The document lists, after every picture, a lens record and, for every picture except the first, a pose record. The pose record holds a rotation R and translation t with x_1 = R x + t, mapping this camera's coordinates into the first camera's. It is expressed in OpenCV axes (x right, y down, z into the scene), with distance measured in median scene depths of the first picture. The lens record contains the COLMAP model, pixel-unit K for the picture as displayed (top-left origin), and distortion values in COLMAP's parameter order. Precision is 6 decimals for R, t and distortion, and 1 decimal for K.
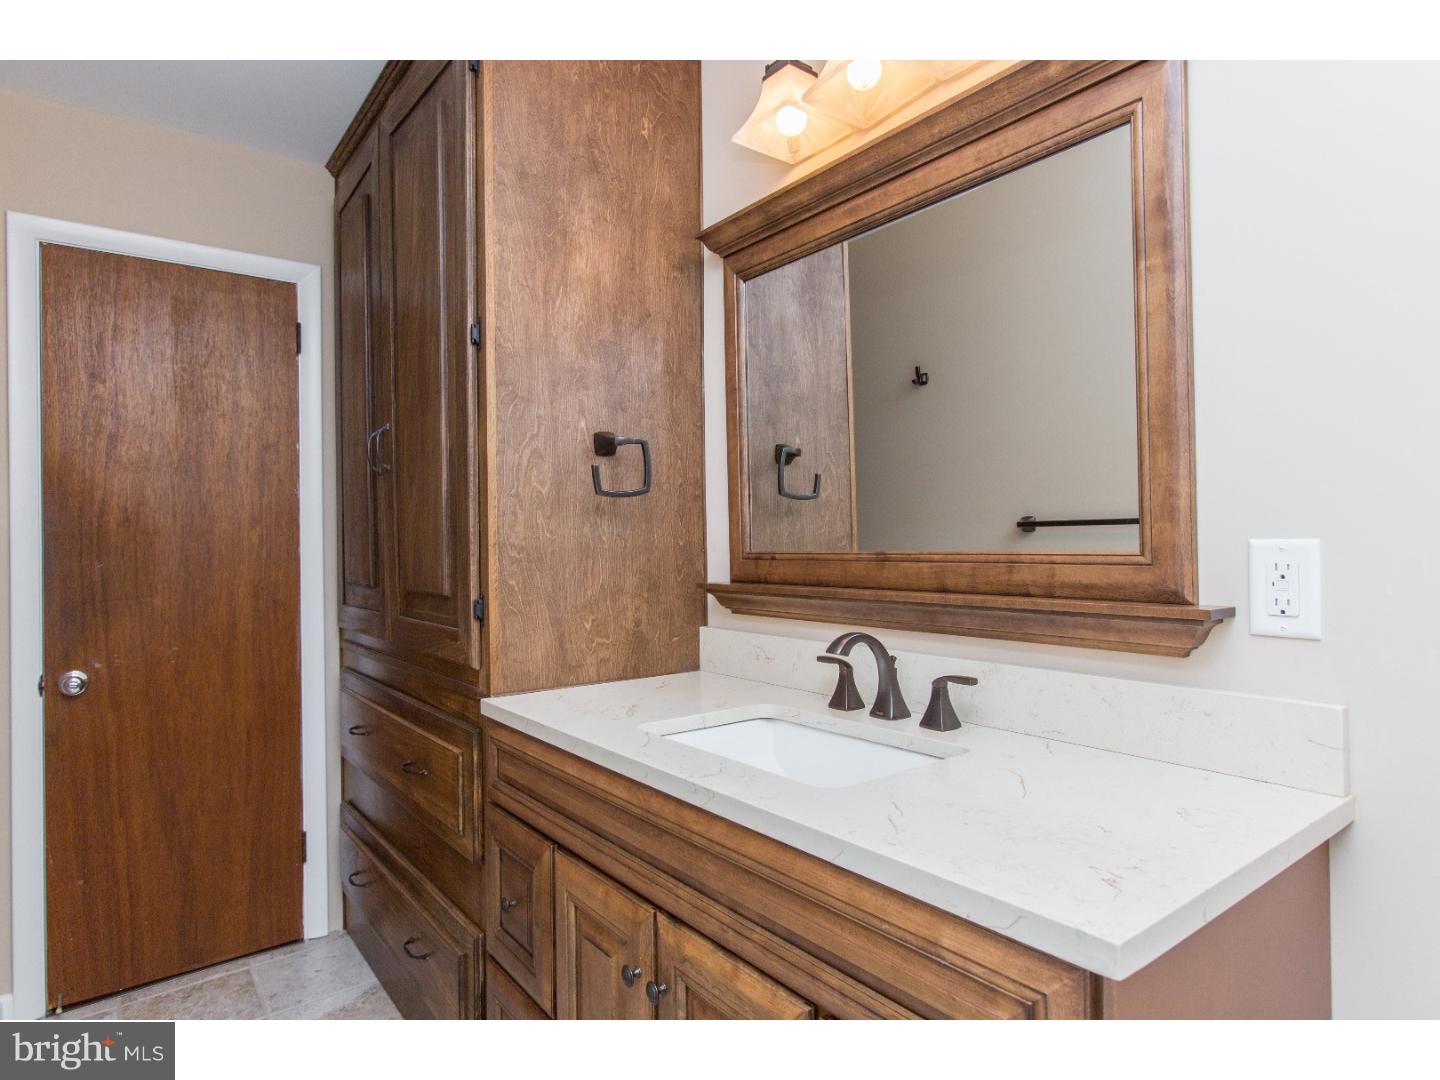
lens RADIAL K [[832.6, 0, 720.0], [0, 832.6, 540.0], [0, 0, 1]] dist [-0.000096, -0.000041]
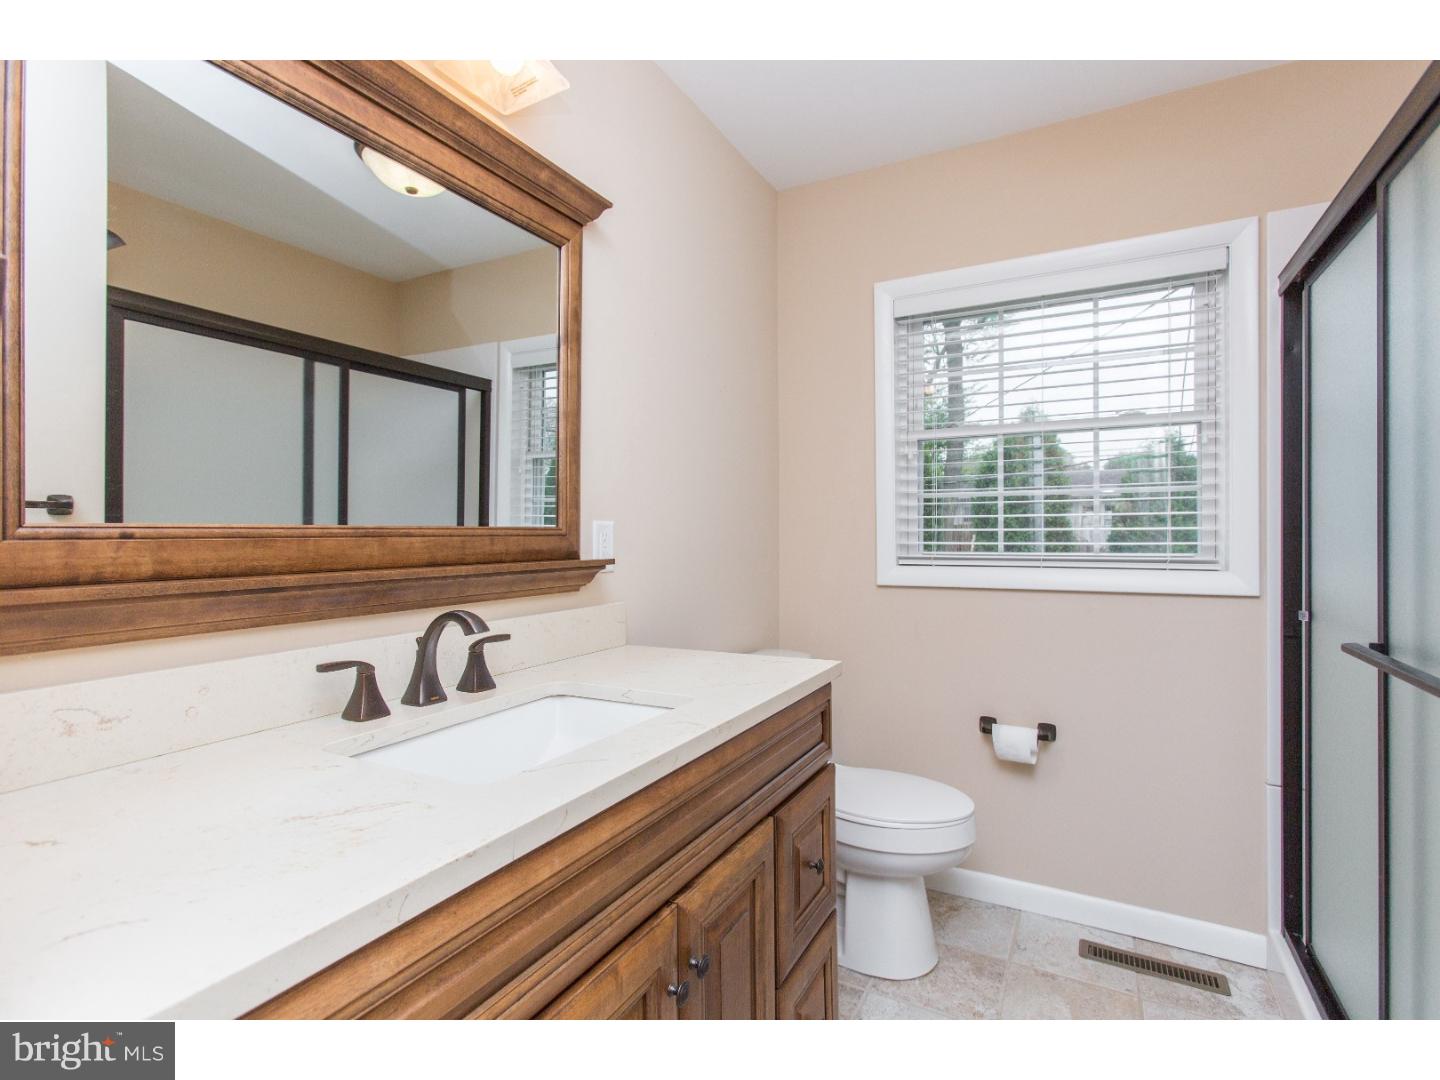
lens RADIAL K [[726.0, 0, 720.0], [0, 726.0, 540.0], [0, 0, 1]] dist [-0.001966, -0.000482]
pose [[-0.433880, 0.007115, 0.900942, -0.711125], [0.007760, 0.999961, -0.004160, 0.038975], [-0.900937, 0.005186, -0.433919, 1.116573]]
